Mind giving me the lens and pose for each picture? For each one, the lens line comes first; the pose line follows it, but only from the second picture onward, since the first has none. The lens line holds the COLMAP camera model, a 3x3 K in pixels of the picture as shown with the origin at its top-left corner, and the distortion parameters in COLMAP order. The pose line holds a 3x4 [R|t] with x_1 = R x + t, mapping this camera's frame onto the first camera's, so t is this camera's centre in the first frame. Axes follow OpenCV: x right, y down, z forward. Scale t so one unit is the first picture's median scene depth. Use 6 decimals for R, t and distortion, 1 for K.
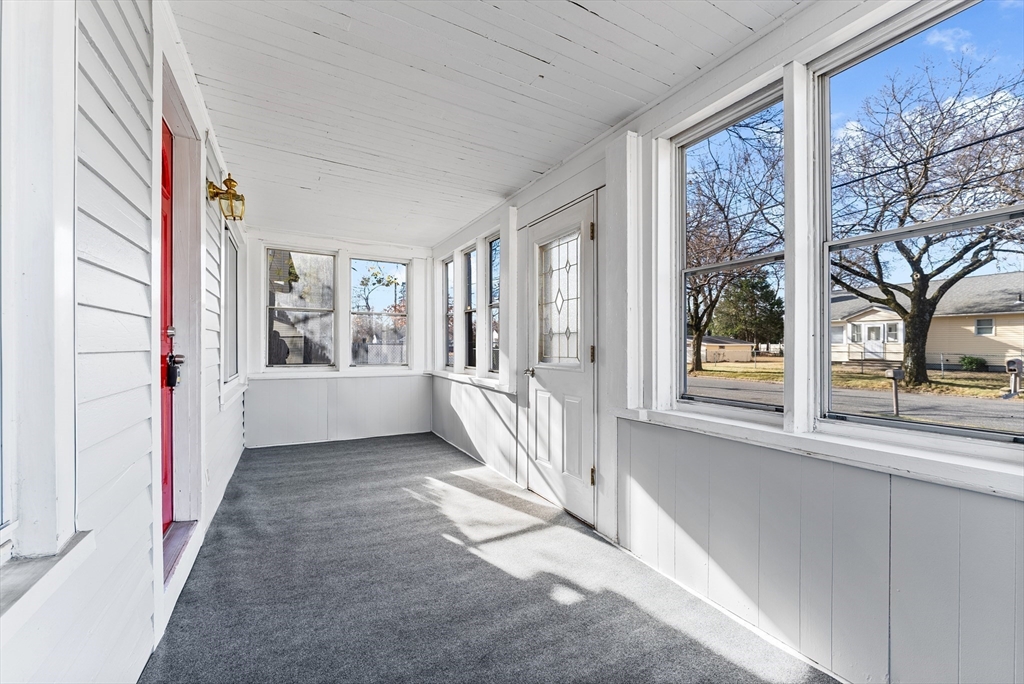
lens RADIAL K [[416.8, 0, 518.3], [0, 416.8, 341.4], [0, 0, 1]] dist [-0.001739, 0.000657]
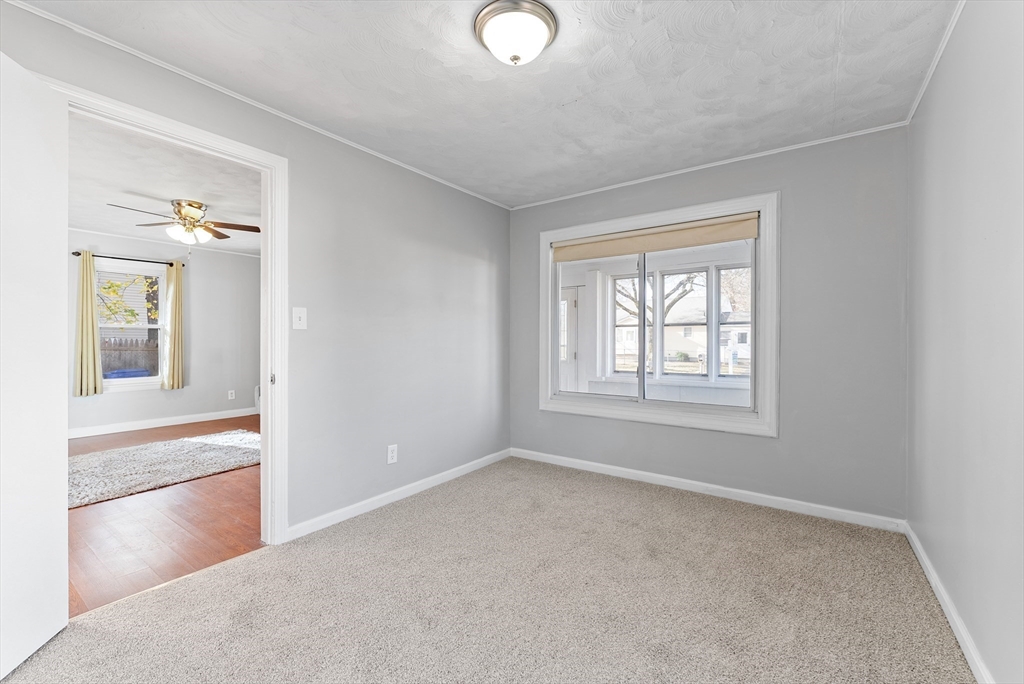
lens RADIAL K [[416.8, 0, 506.4], [0, 416.8, 340.8], [0, 0, 1]] dist [-0.001739, 0.000657]
pose [[0.907042, 0.005652, 0.421002, -0.169536], [-0.008840, 0.999945, 0.005621, -0.009417], [-0.420947, -0.008820, 0.907042, -0.142018]]
